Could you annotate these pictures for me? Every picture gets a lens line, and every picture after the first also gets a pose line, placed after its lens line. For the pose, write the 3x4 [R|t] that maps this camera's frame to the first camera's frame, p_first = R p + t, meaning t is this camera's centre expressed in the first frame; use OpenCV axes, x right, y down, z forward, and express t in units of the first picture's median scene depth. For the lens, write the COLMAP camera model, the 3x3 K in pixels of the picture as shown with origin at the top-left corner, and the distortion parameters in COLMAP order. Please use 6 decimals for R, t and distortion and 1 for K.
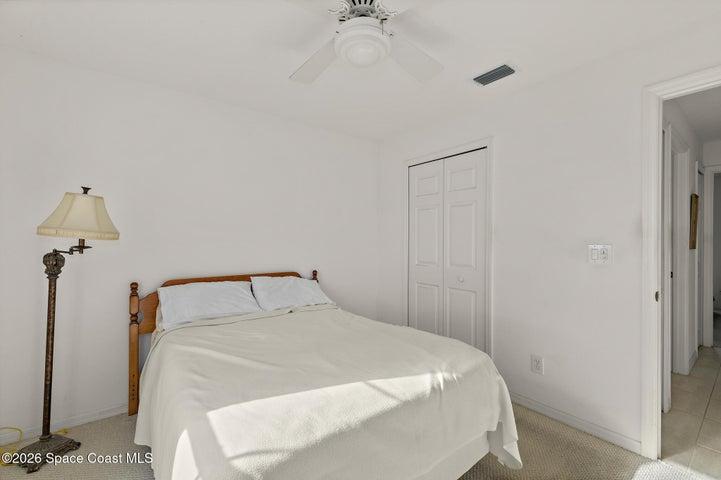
lens RADIAL K [[304.1, 0, 363.1], [0, 304.1, 239.4], [0, 0, 1]] dist [0.003467, -0.001565]
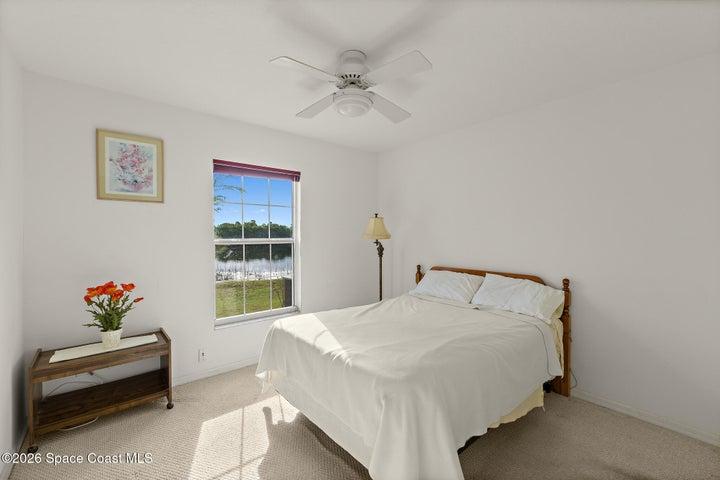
lens RADIAL K [[303.7, 0, 363.0], [0, 303.7, 238.0], [0, 0, 1]] dist [0.003467, -0.001565]
pose [[0.054081, -0.000068, -0.998537, 1.242768], [-0.004274, 0.999991, -0.000300, -0.006214], [0.998527, 0.004284, 0.054080, 0.863083]]
